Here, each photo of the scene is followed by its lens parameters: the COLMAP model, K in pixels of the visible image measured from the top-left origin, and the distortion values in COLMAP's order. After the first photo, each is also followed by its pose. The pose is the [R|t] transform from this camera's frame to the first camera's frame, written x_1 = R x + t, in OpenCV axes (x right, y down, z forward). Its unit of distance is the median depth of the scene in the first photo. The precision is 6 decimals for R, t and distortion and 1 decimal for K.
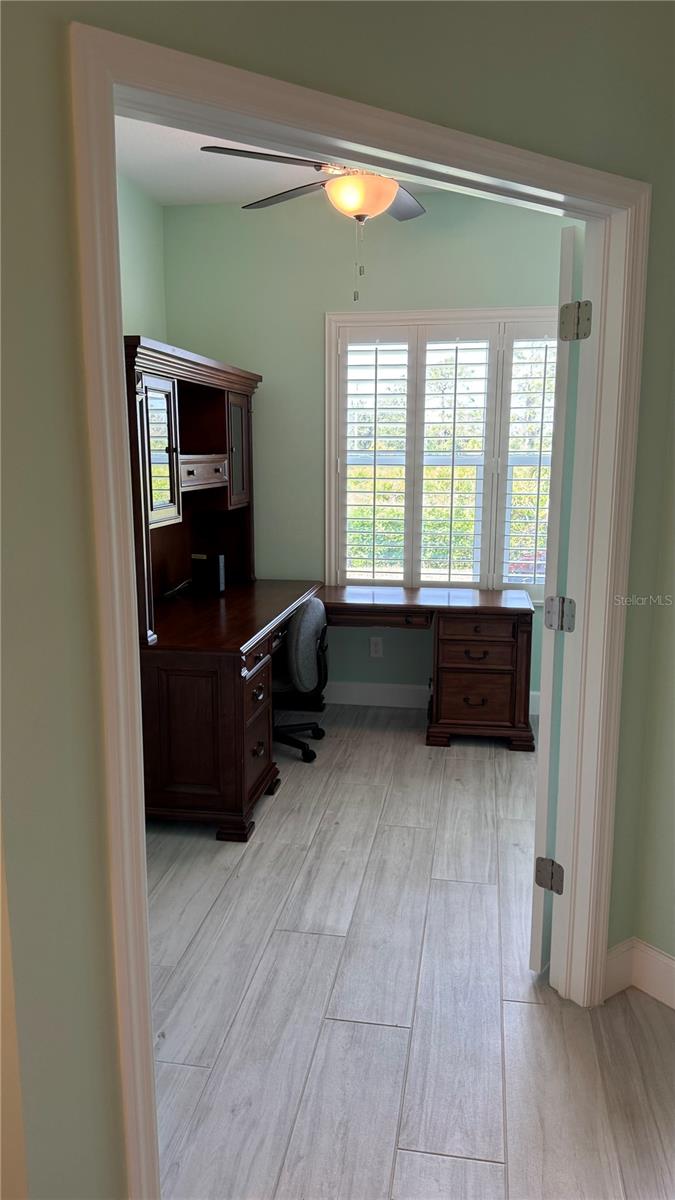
lens RADIAL K [[839.7, 0, 339.0], [0, 839.7, 602.3], [0, 0, 1]] dist [0.036694, -0.045338]
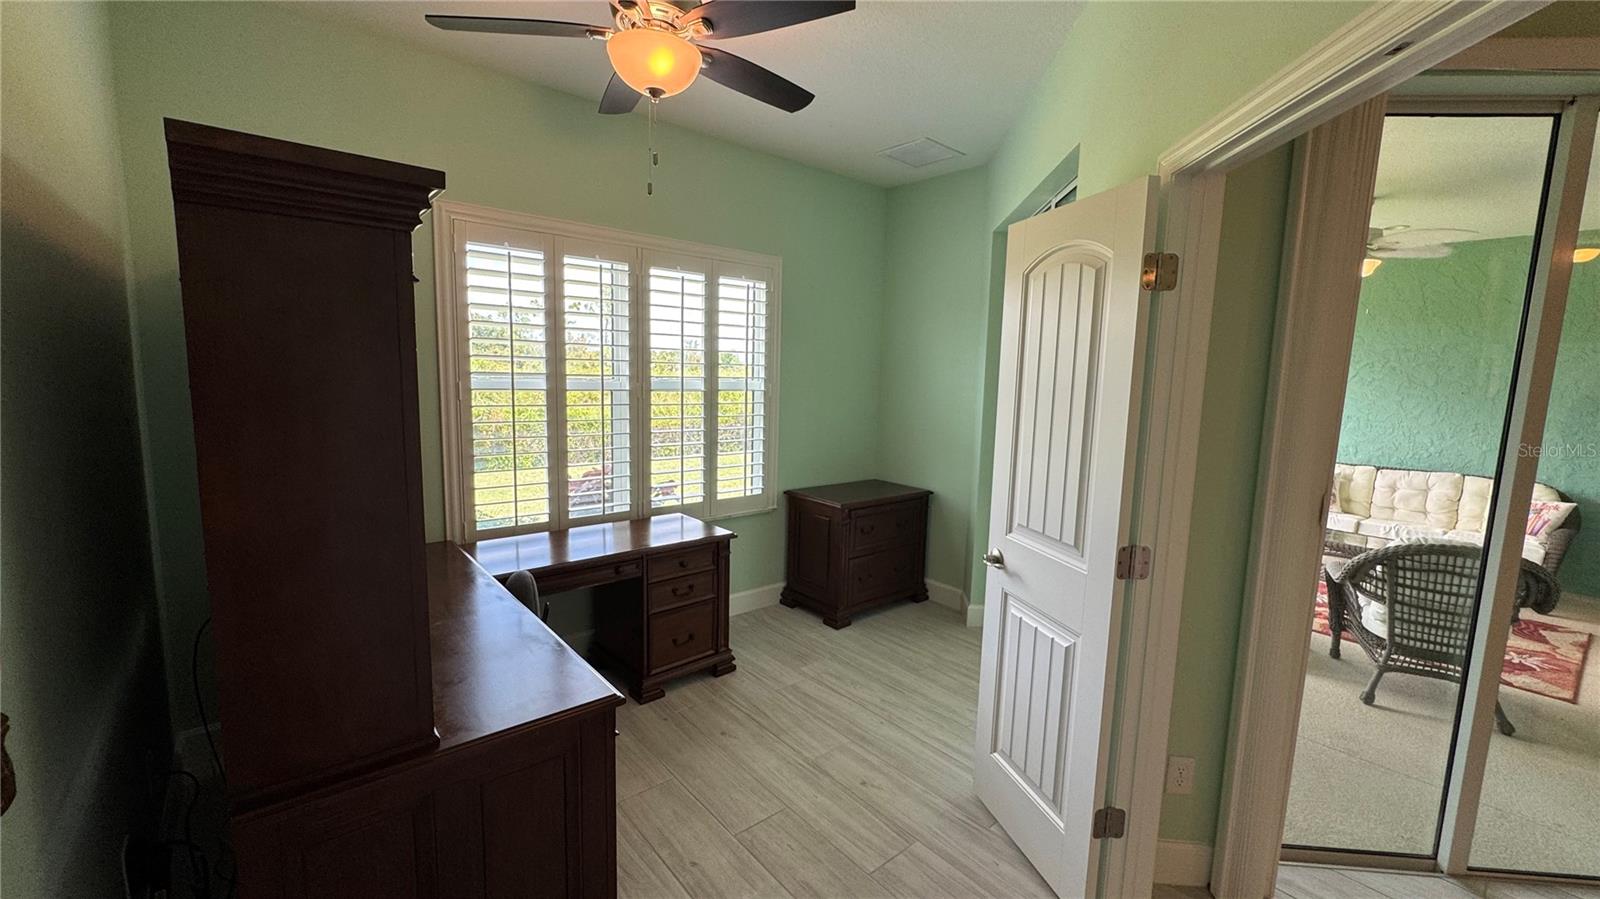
lens RADIAL K [[634.2, 0, 811.8], [0, 634.2, 446.6], [0, 0, 1]] dist [-0.009848, 0.001519]
pose [[0.638216, -0.074132, 0.766280, -0.259728], [0.110195, 0.993900, 0.004374, -0.080367], [-0.761930, 0.081648, 0.642492, 0.384115]]
